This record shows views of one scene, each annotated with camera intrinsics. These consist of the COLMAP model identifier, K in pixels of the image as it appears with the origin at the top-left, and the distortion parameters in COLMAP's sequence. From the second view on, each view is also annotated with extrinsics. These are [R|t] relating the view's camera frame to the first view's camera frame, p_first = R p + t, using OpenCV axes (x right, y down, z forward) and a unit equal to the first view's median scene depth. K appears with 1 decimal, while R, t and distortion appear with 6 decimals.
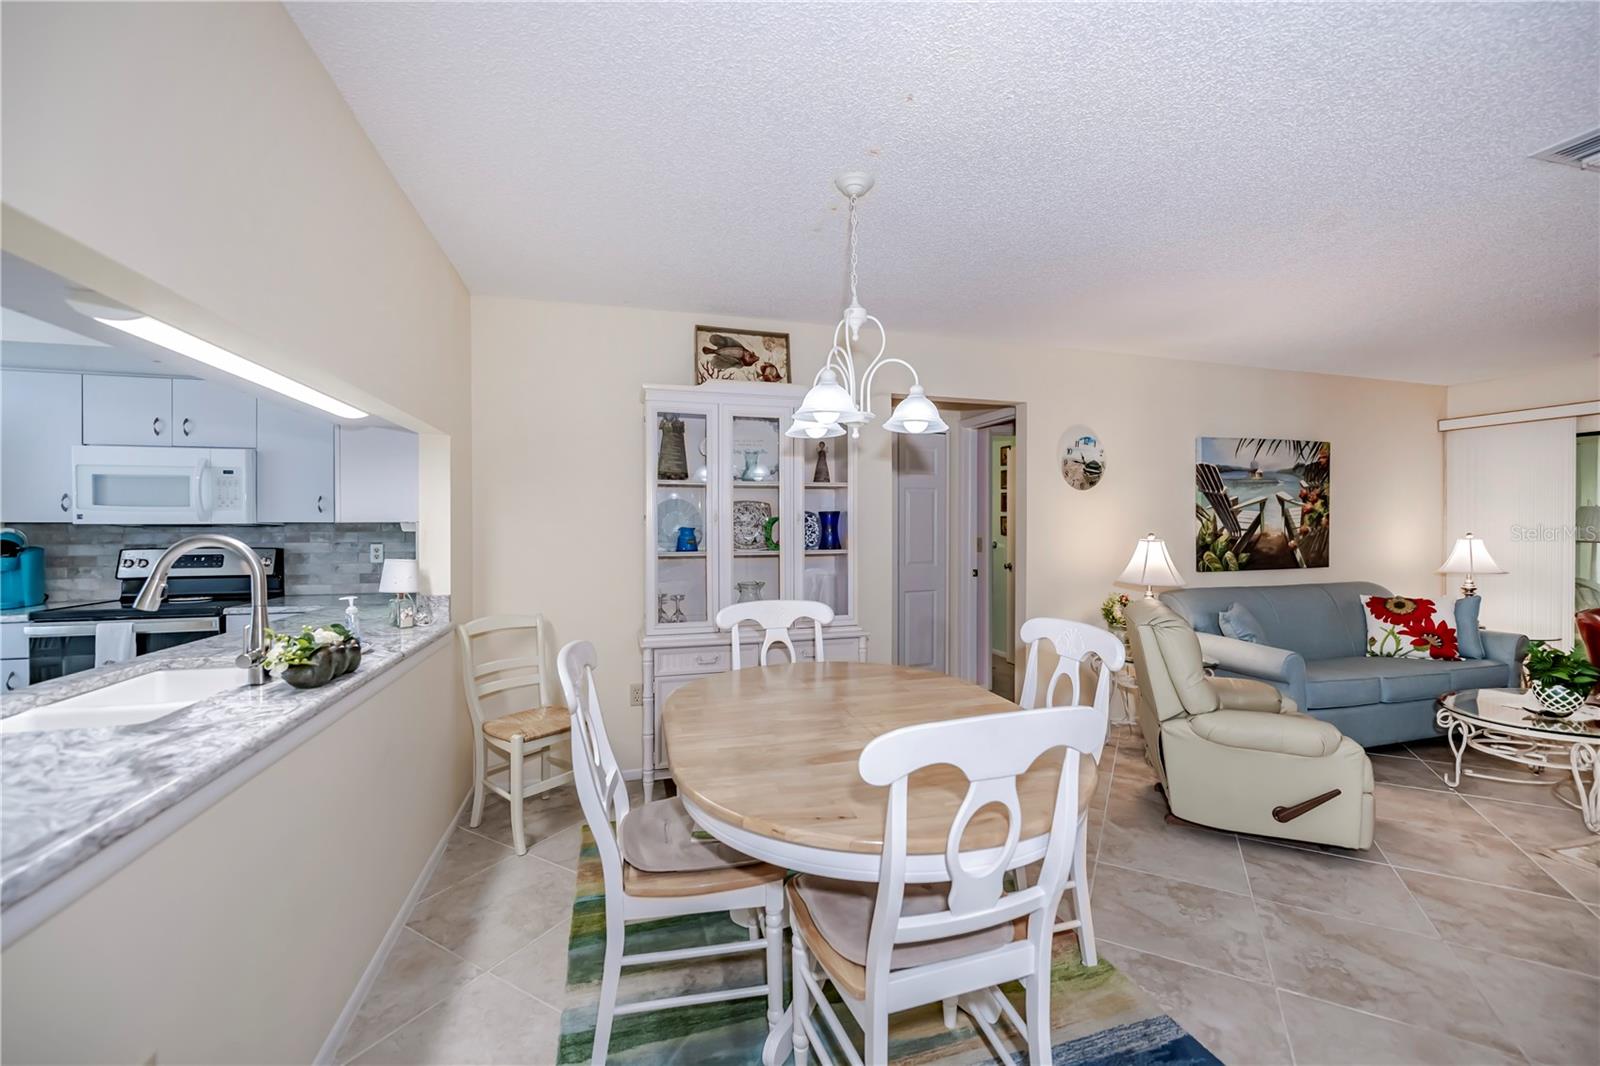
lens RADIAL K [[643.7, 0, 805.7], [0, 643.7, 514.2], [0, 0, 1]] dist [0.000804, -0.001137]
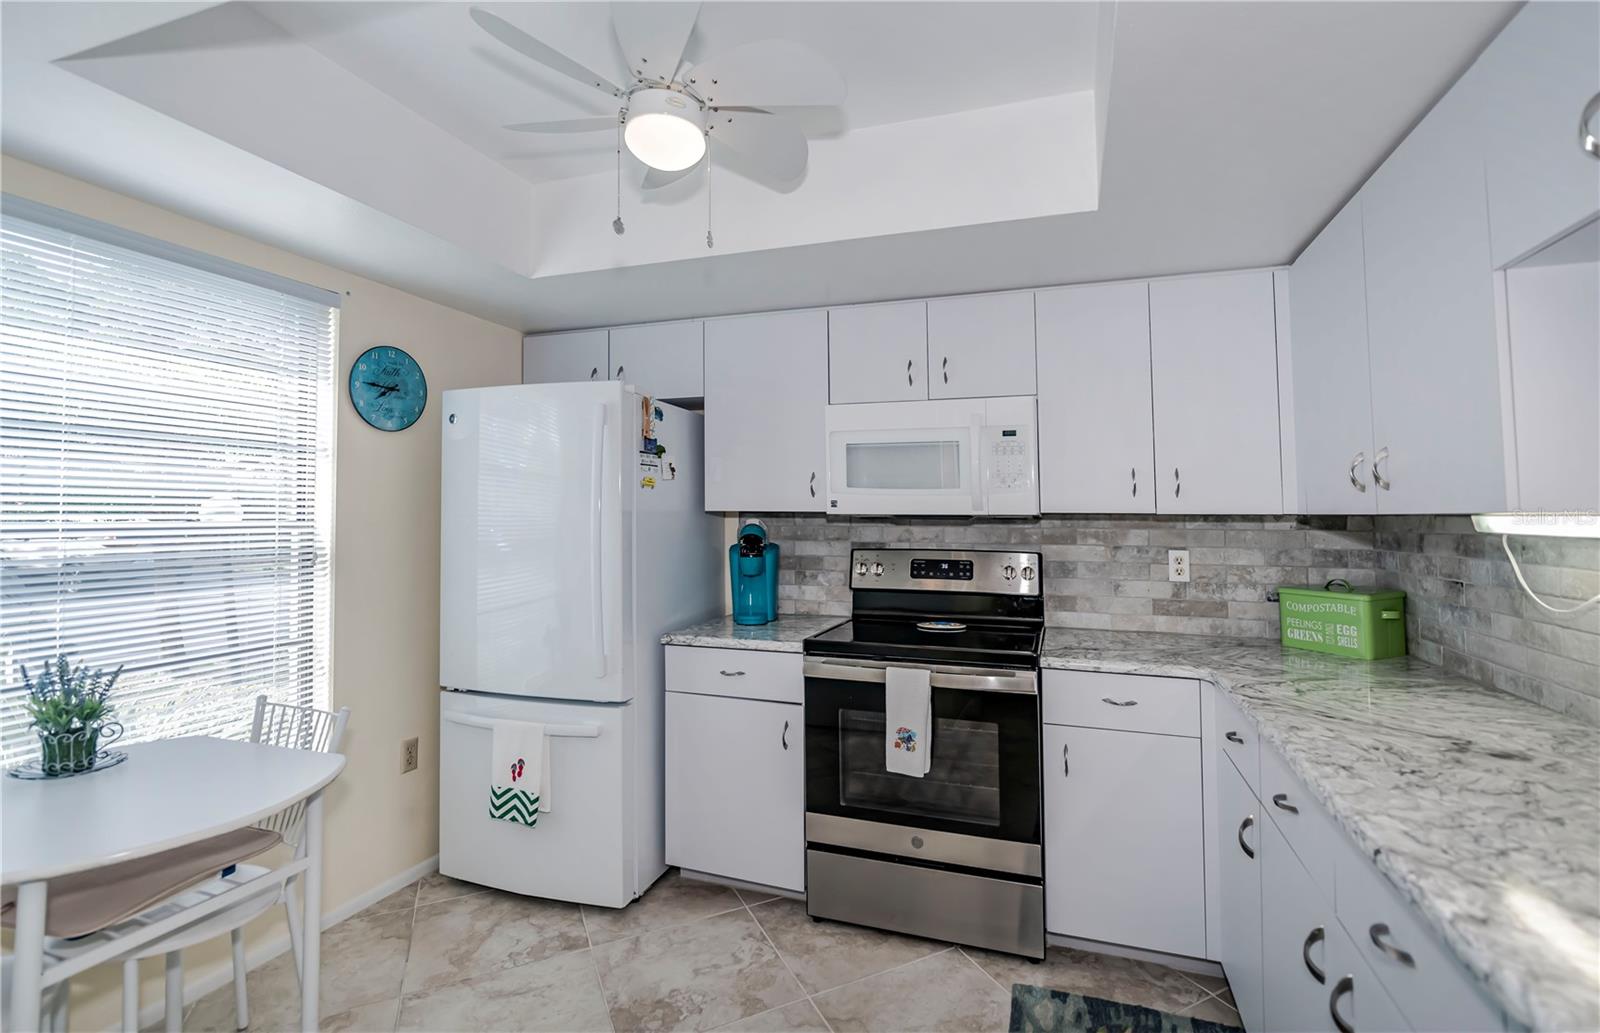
lens RADIAL K [[699.4, 0, 833.7], [0, 699.4, 479.6], [0, 0, 1]] dist [-0.015290, 0.000705]
pose [[0.835847, -0.022502, -0.548502, -0.655646], [0.000251, 0.999175, -0.040609, 0.008253], [0.548963, 0.033806, 0.835163, 0.323888]]
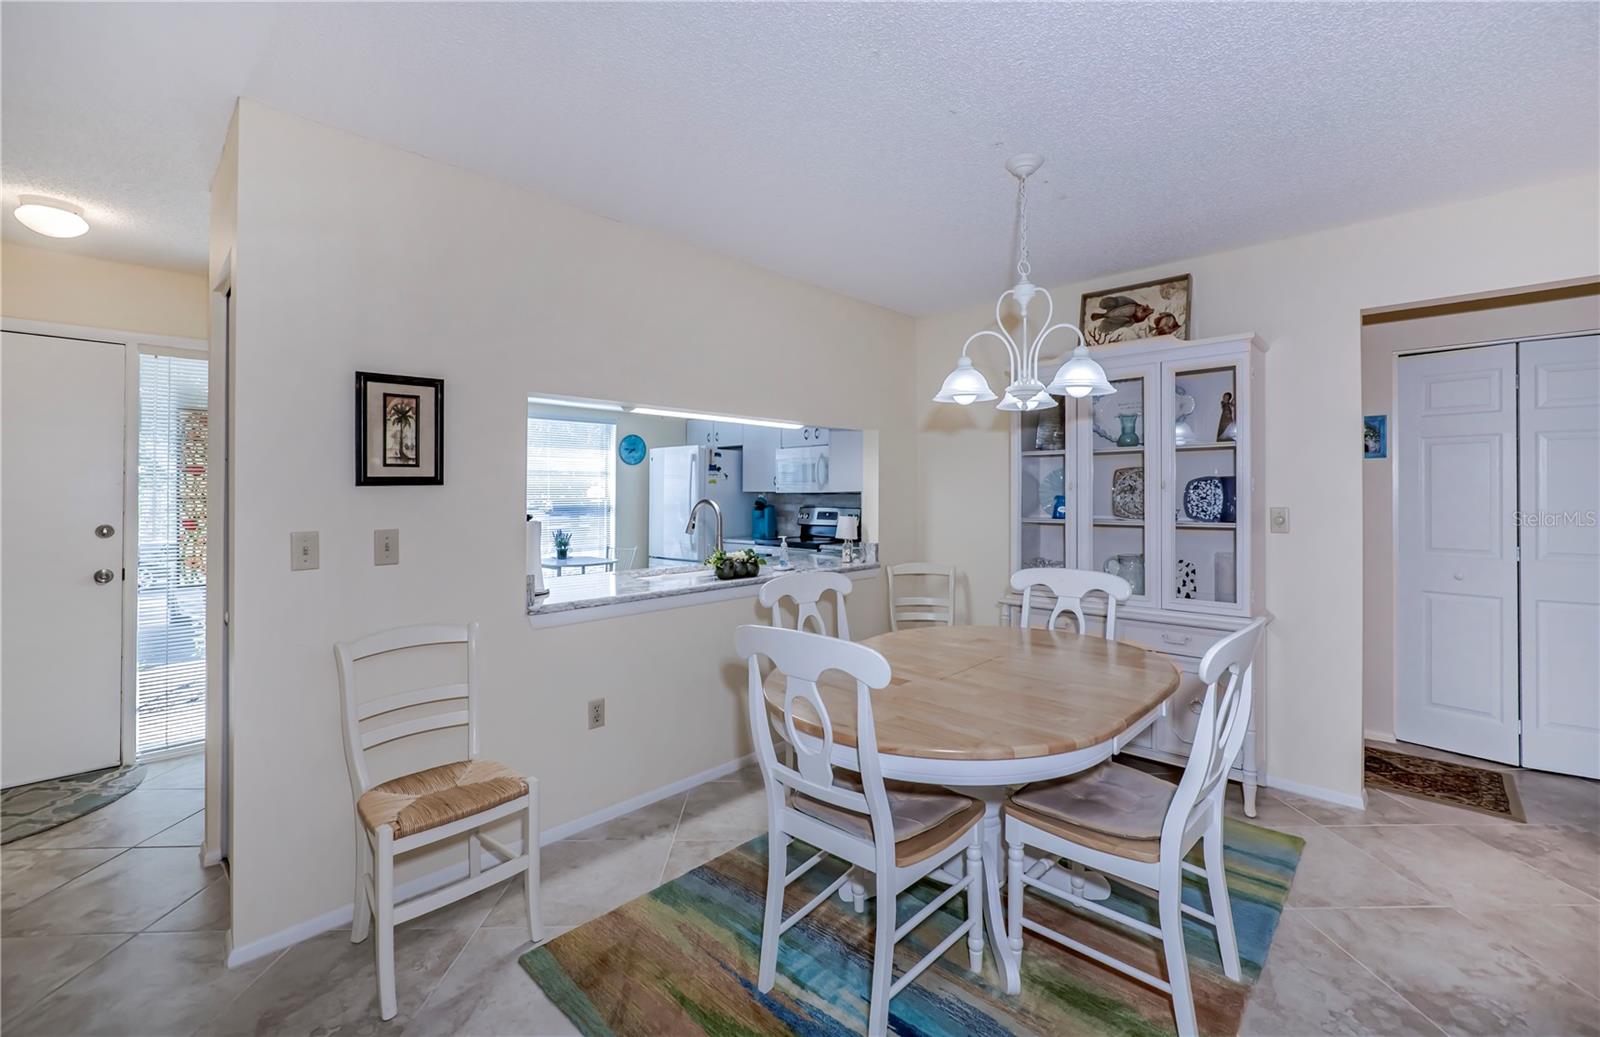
lens RADIAL K [[679.3, 0, 798.4], [0, 679.3, 464.9], [0, 0, 1]] dist [-0.000880, 0.000078]
pose [[0.512059, -0.035251, -0.858226, 0.490869], [0.015997, 0.999376, -0.031504, -0.001348], [0.858801, 0.002403, 0.512303, 0.075198]]
